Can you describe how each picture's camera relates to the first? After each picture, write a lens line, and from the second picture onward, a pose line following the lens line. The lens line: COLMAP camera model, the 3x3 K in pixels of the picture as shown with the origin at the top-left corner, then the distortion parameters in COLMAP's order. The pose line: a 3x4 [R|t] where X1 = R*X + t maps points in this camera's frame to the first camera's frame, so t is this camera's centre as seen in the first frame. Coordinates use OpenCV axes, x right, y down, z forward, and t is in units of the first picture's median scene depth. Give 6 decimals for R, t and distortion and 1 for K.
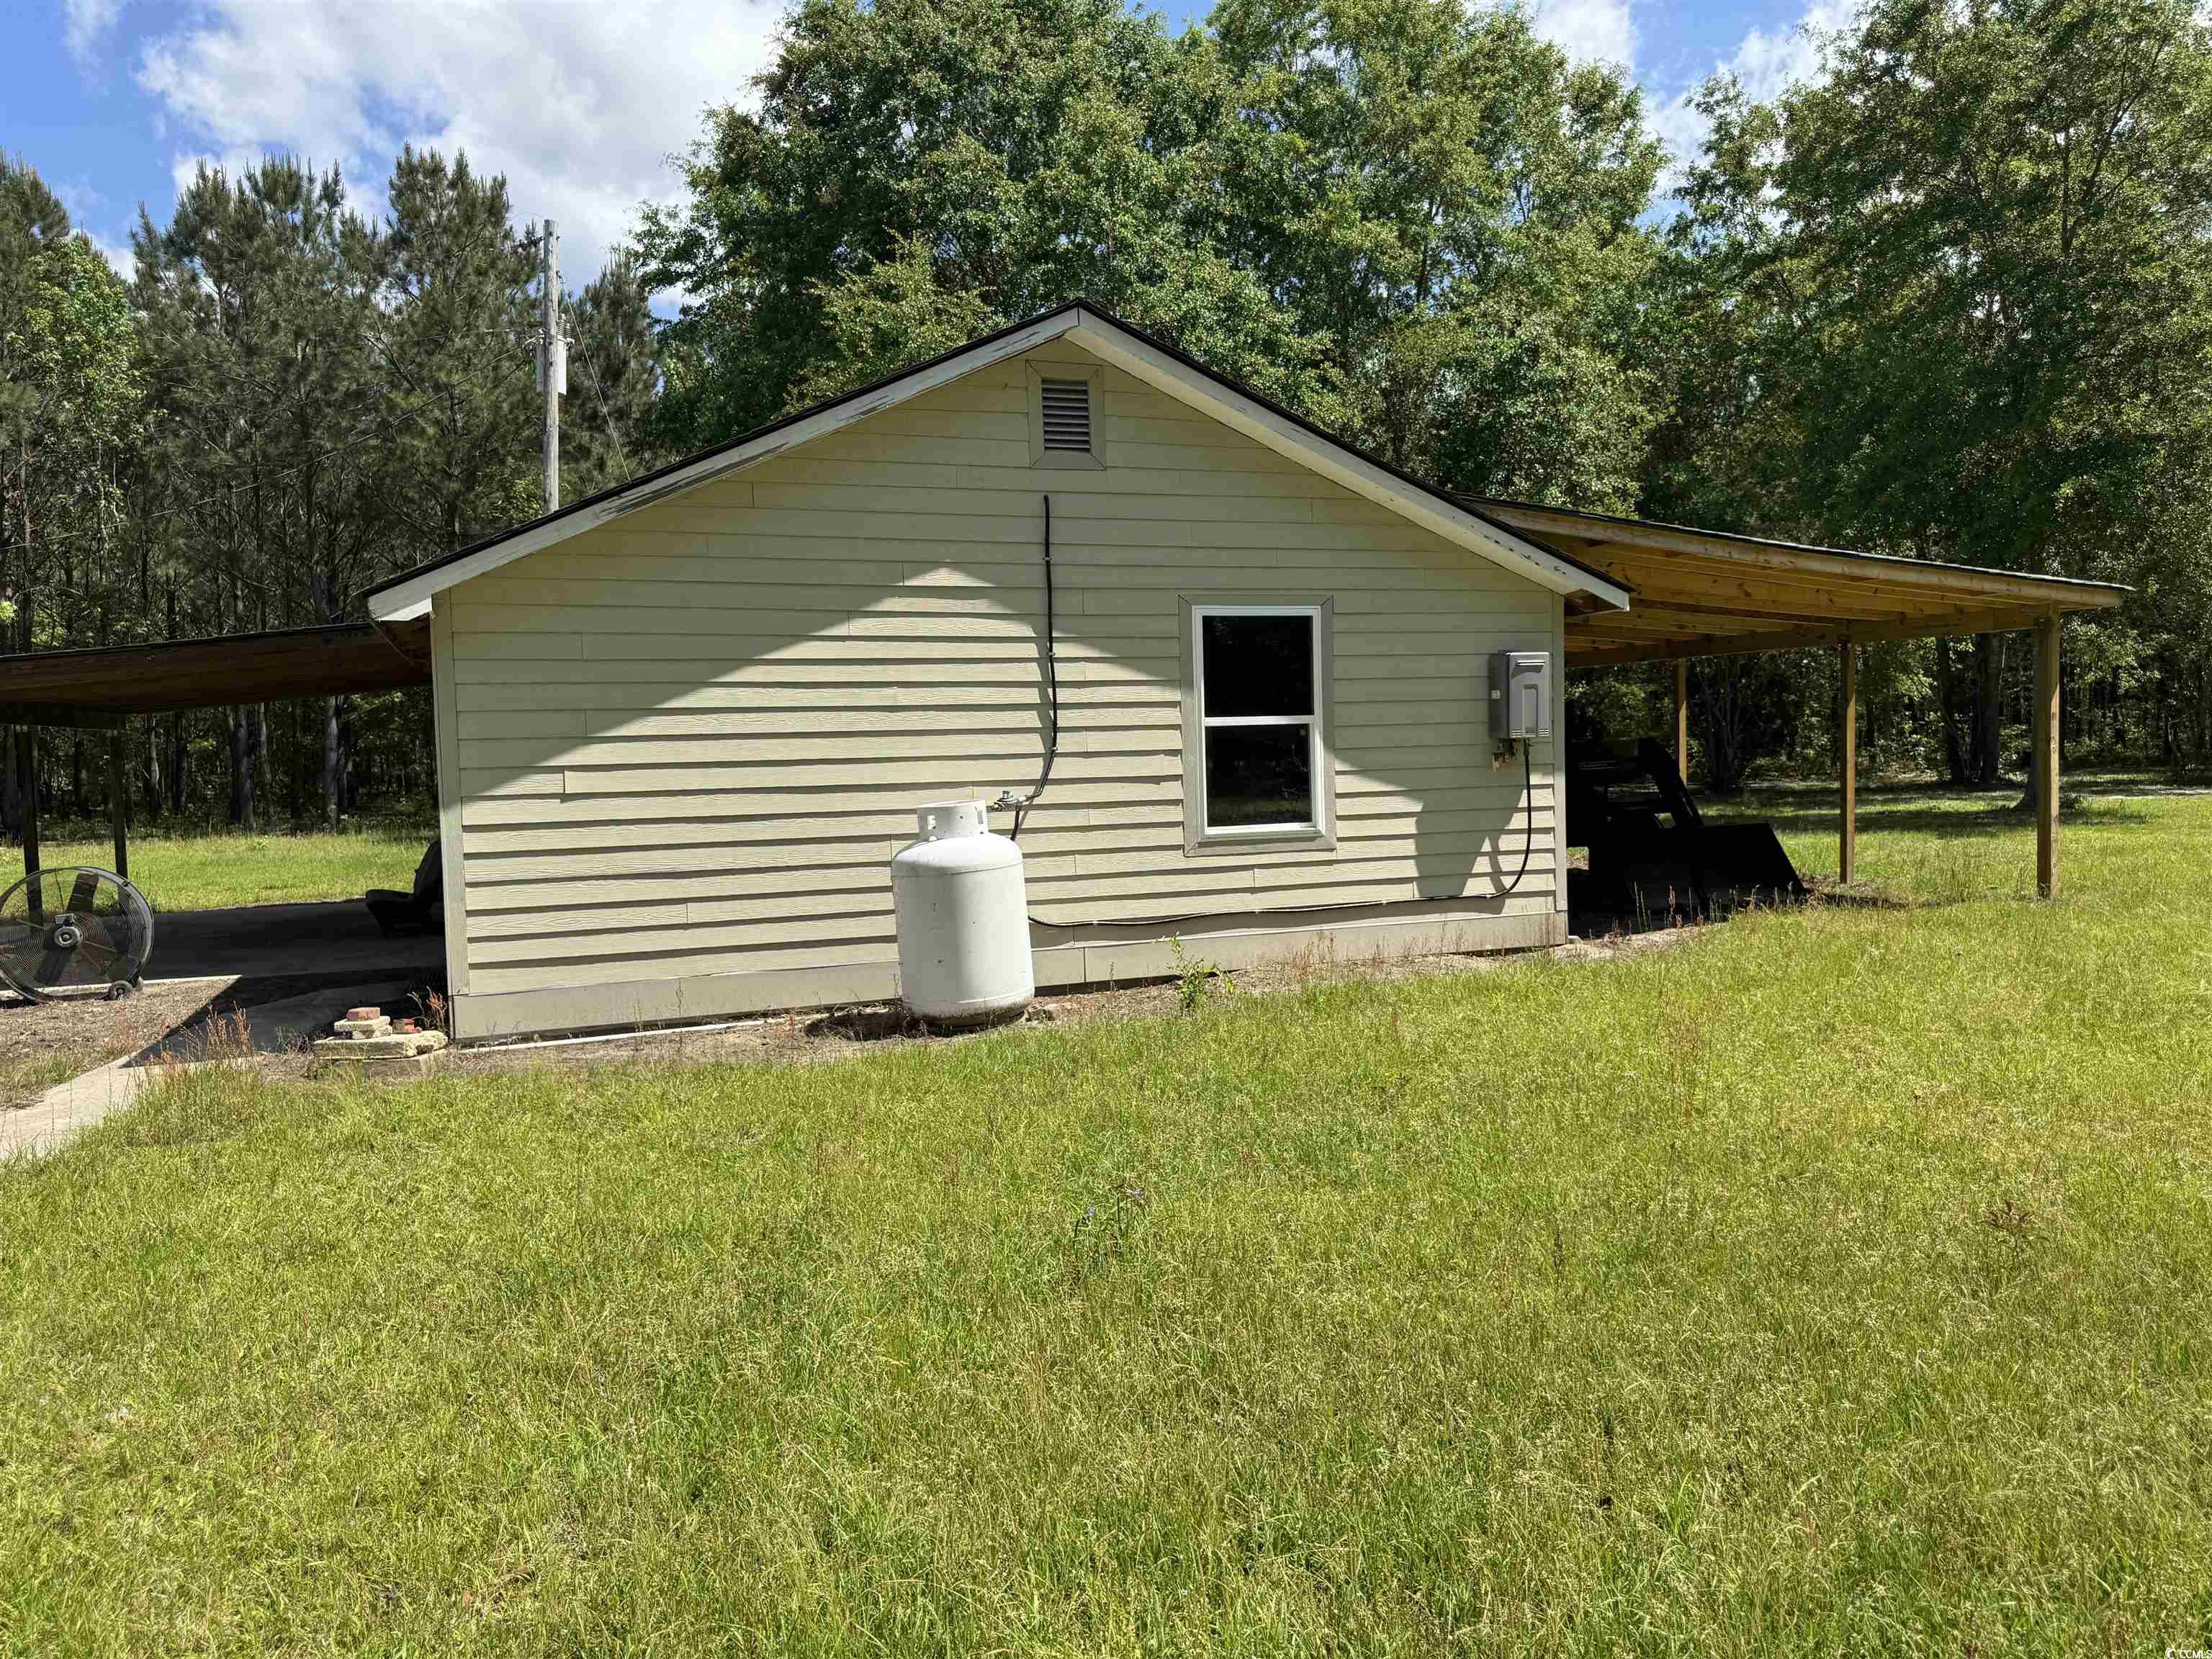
lens RADIAL K [[1575.9, 0, 1109.8], [0, 1575.9, 814.6], [0, 0, 1]] dist [-0.001365, -0.021276]
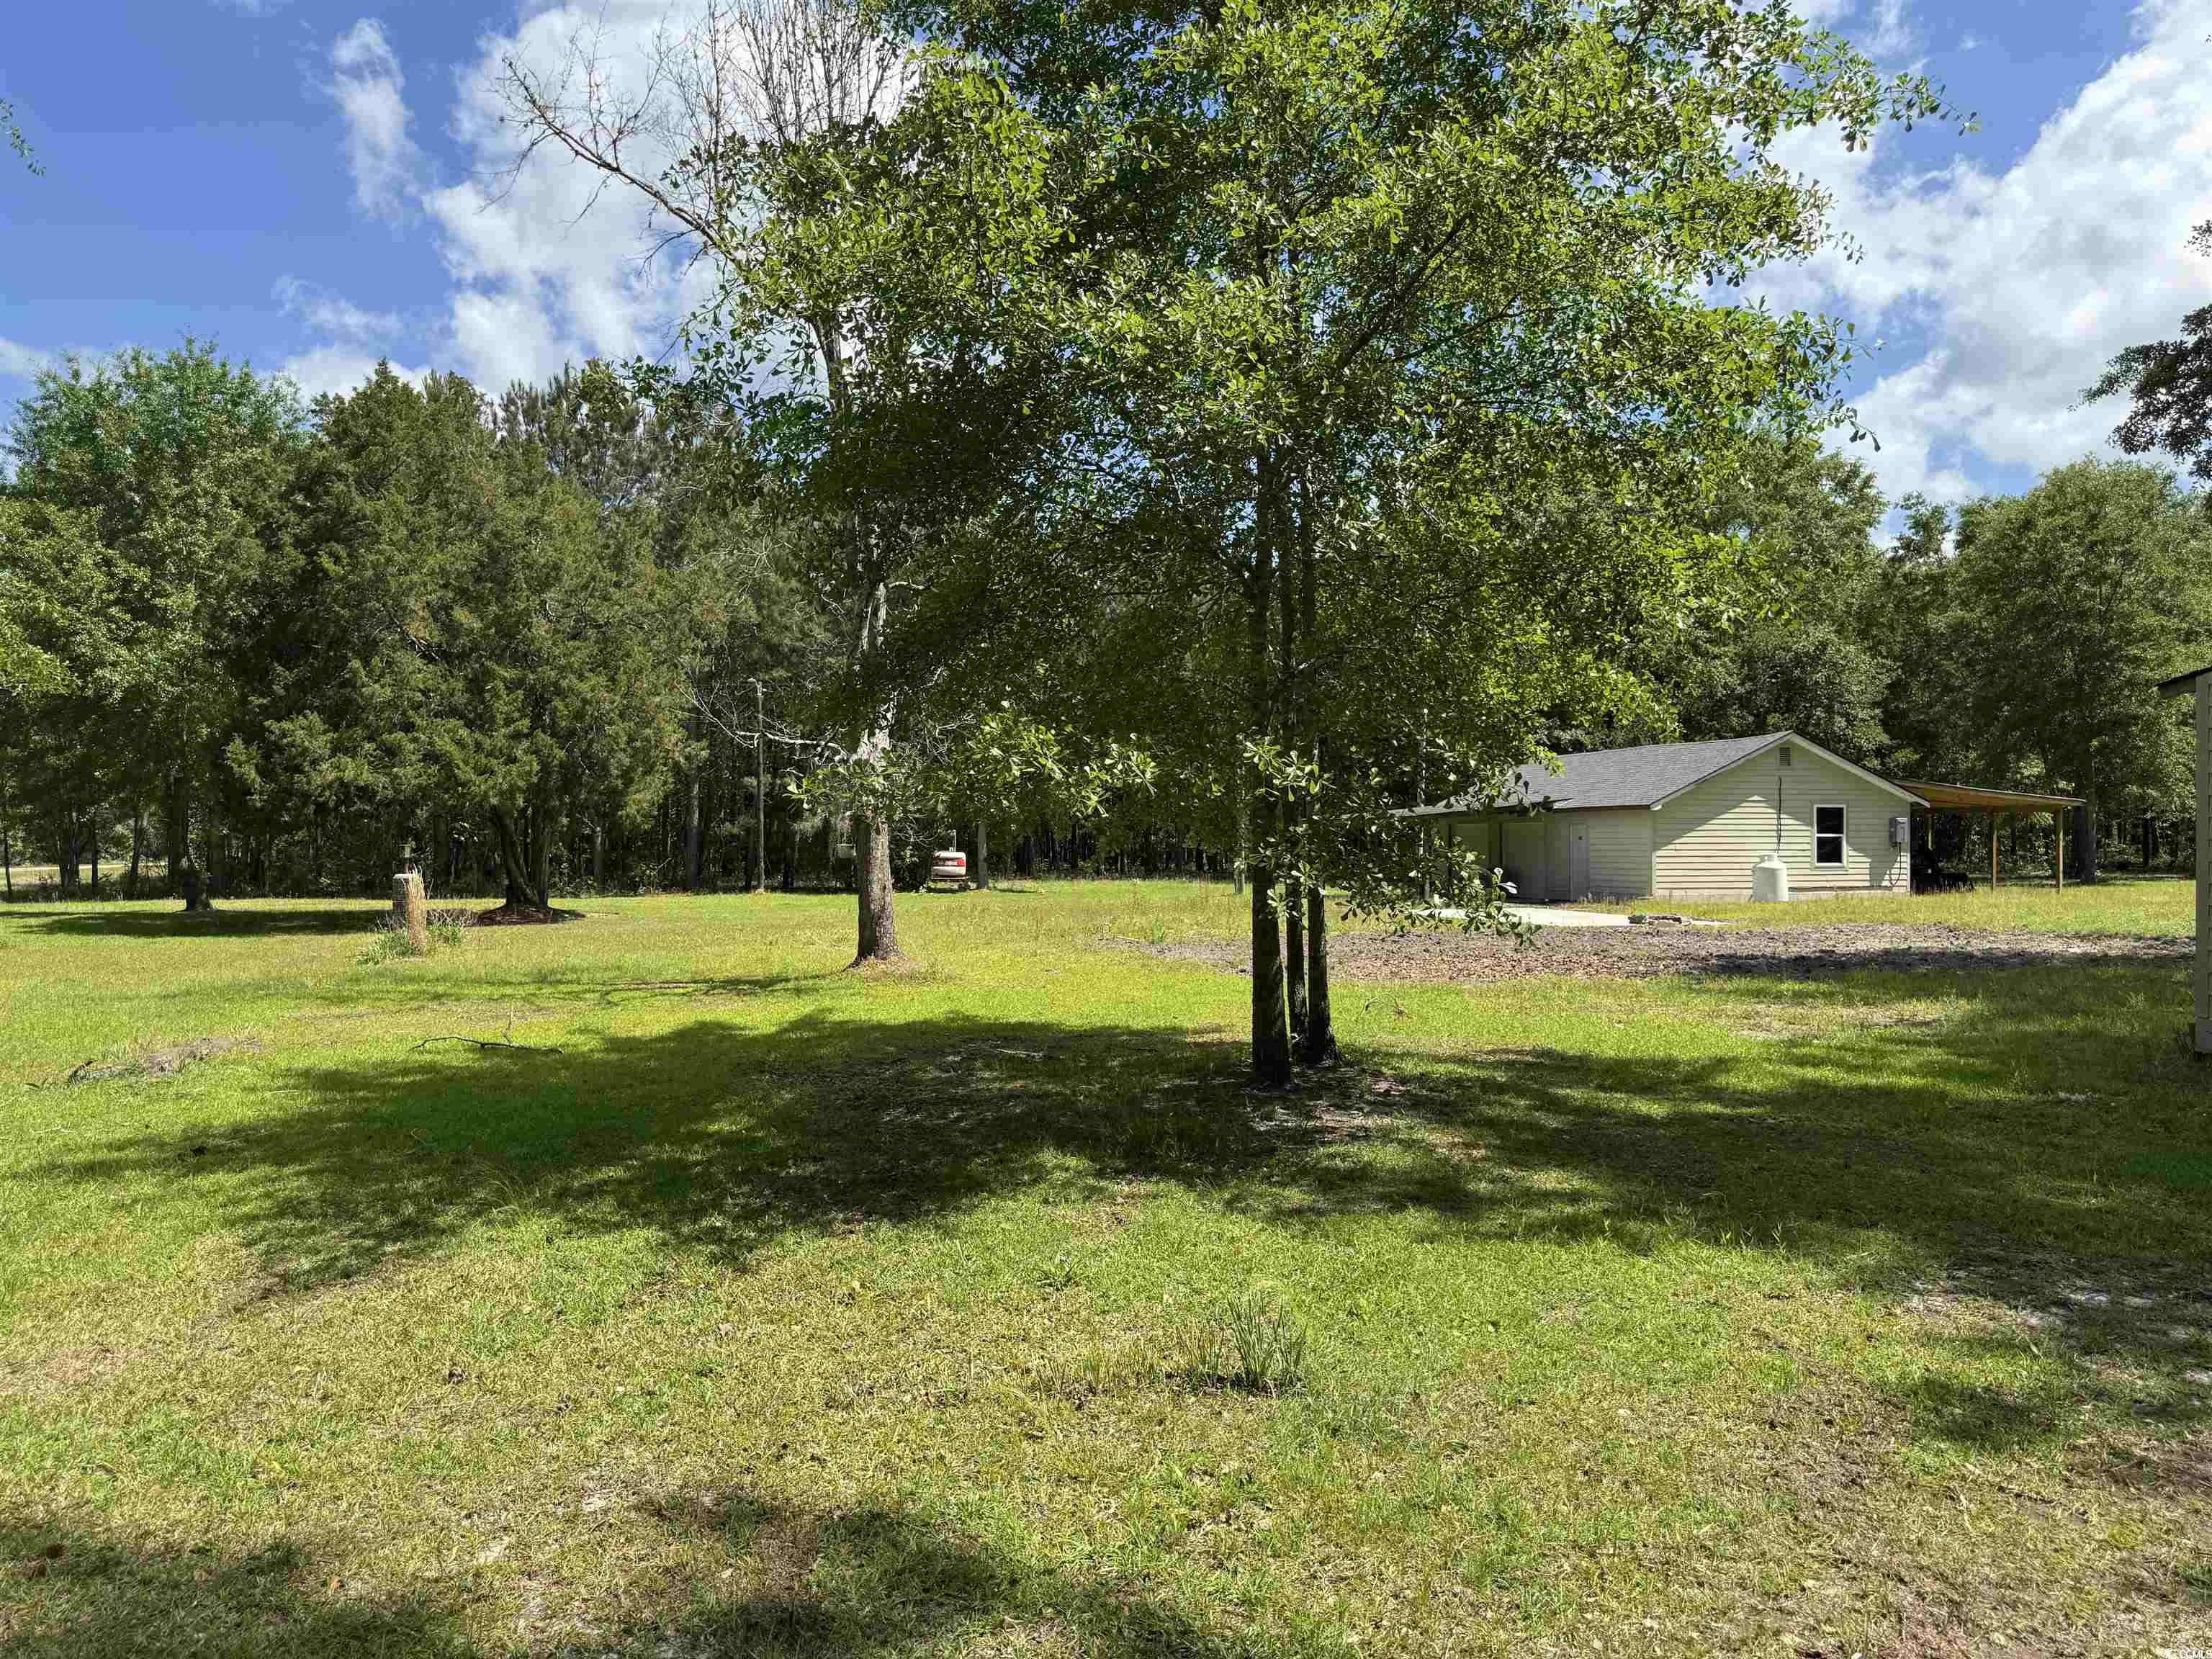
lens RADIAL K [[1575.9, 0, 1106.8], [0, 1575.9, 819.4], [0, 0, 1]] dist [-0.001365, -0.021276]
pose [[0.996334, 0.024025, -0.082109, -1.260229], [-0.028863, 0.997885, -0.058251, 0.163189], [0.080536, 0.060408, 0.994920, -2.752371]]
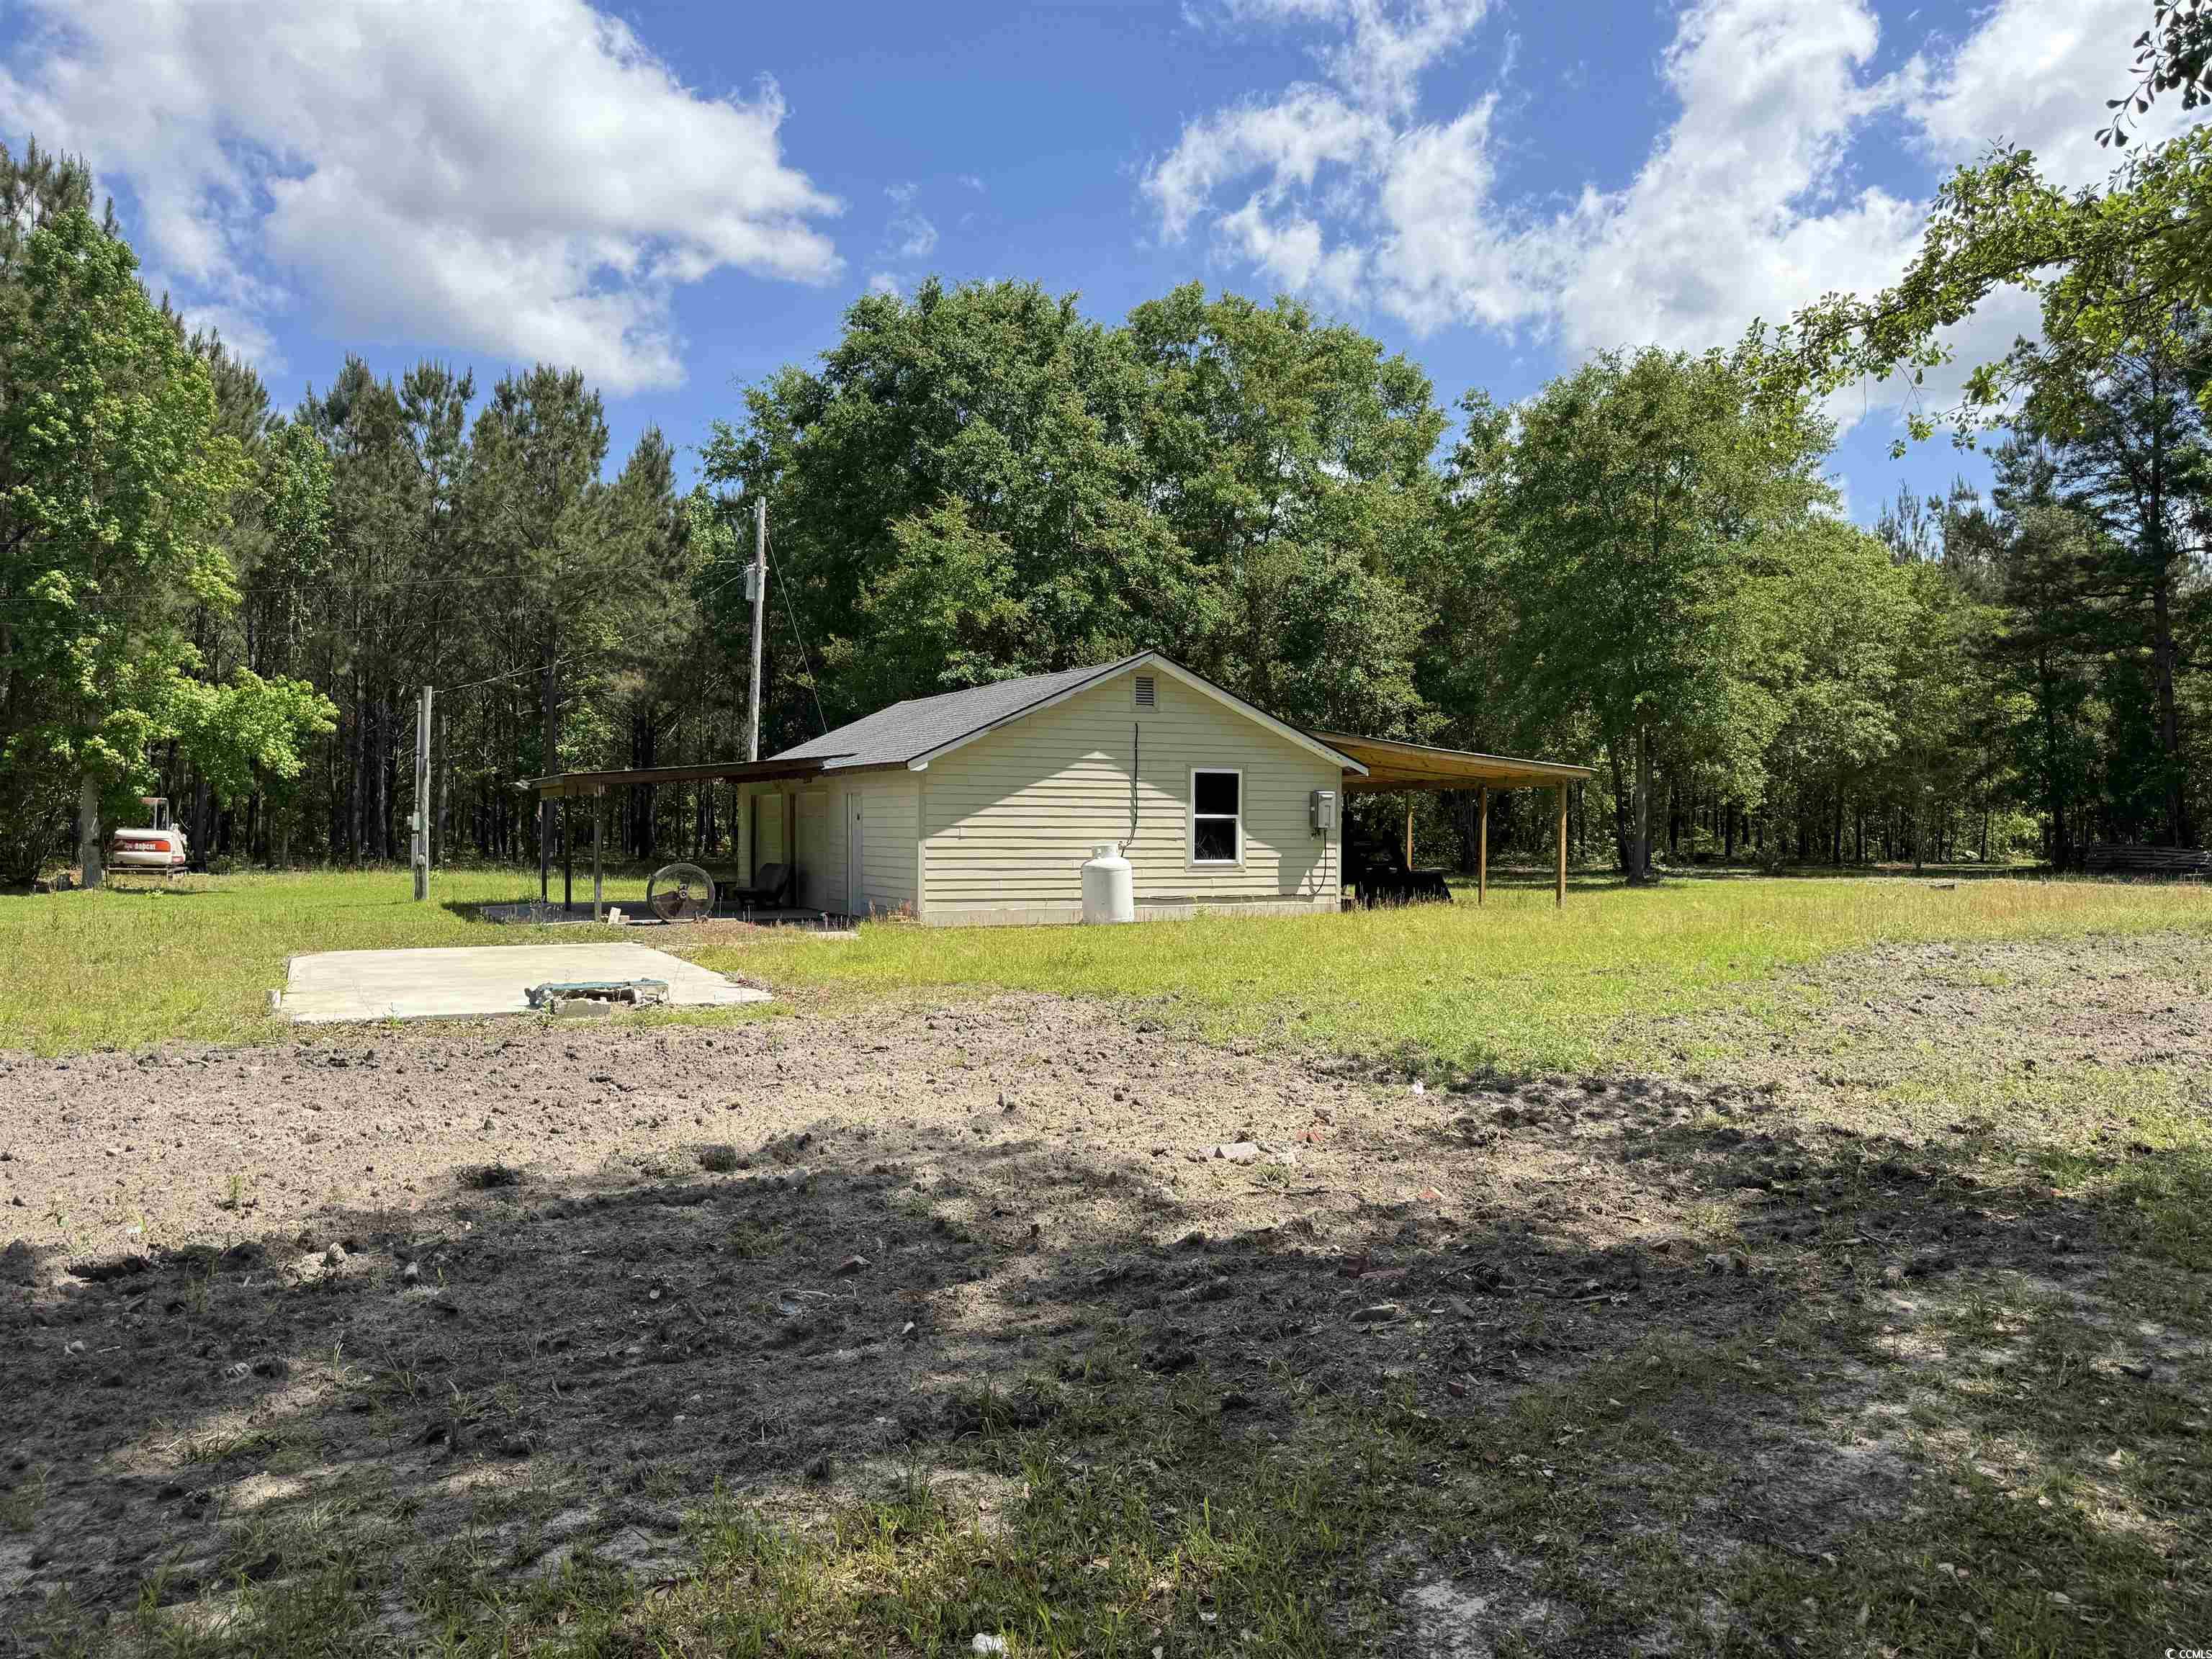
lens RADIAL K [[1575.9, 0, 1105.5], [0, 1575.9, 846.8], [0, 0, 1]] dist [-0.001365, -0.021276]
pose [[0.993875, 0.033031, 0.105454, -0.313515], [-0.029458, 0.998944, -0.035263, 0.073624], [-0.106508, 0.031940, 0.993799, -1.322452]]
